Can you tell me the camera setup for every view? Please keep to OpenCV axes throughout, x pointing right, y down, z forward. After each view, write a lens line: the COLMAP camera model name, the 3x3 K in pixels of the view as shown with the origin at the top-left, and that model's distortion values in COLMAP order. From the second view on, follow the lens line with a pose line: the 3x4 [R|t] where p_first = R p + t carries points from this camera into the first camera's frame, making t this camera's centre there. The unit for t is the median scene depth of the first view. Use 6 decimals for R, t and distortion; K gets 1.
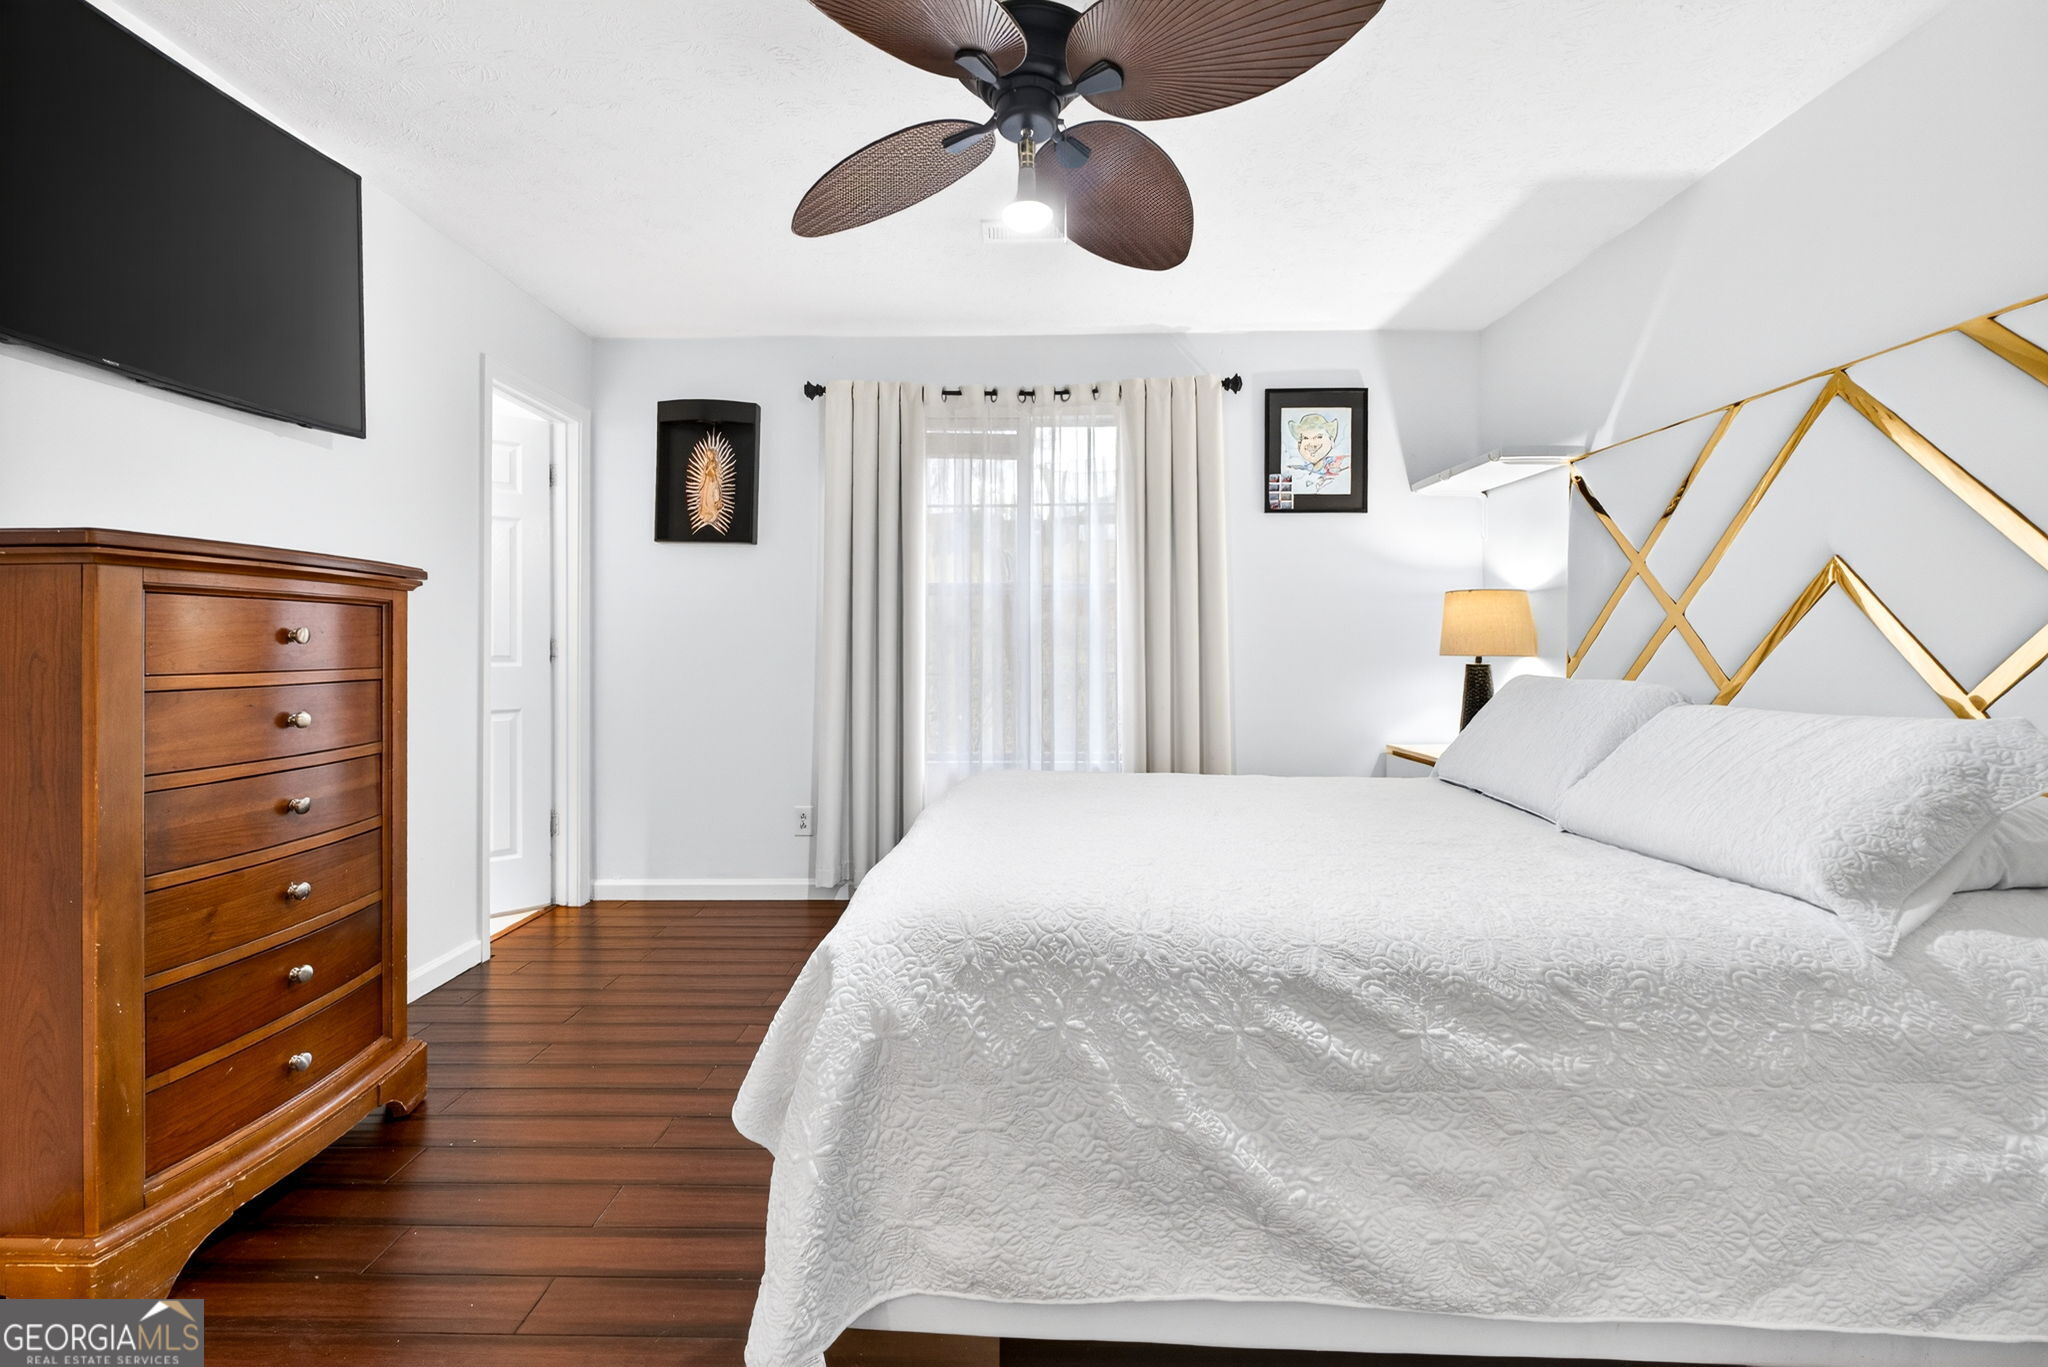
lens RADIAL K [[864.2, 0, 1021.8], [0, 864.2, 637.0], [0, 0, 1]] dist [0.003501, -0.002351]
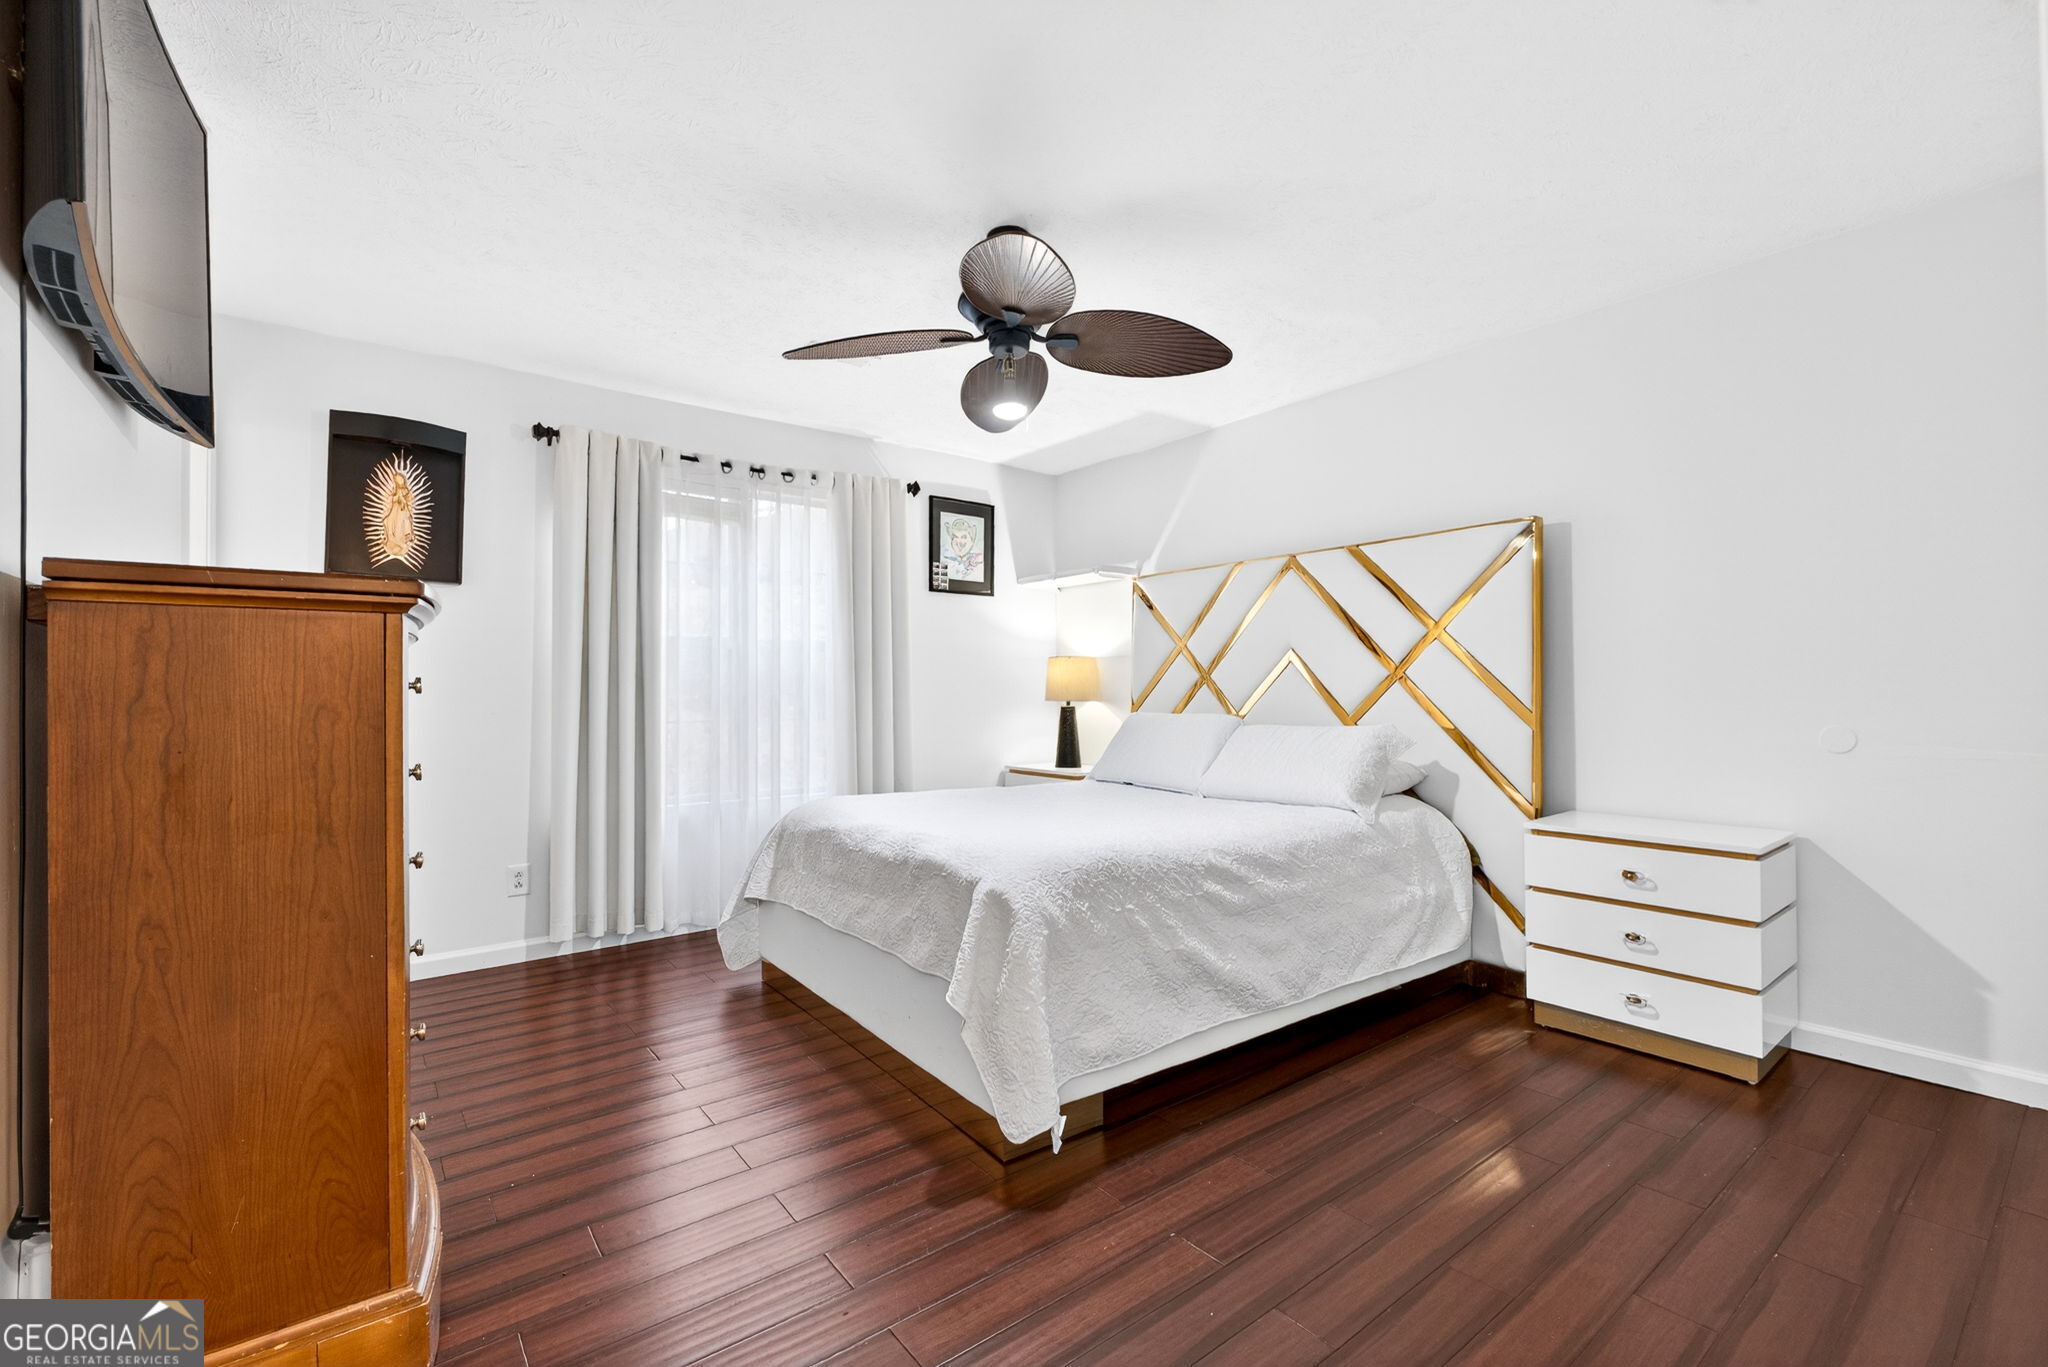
lens RADIAL K [[862.0, 0, 1011.2], [0, 862.0, 690.0], [0, 0, 1]] dist [-0.000730, -0.000722]
pose [[0.783857, 0.001723, 0.620939, -0.448319], [-0.003956, 0.999990, 0.002219, -0.000409], [-0.620929, -0.004196, 0.783856, -0.085654]]
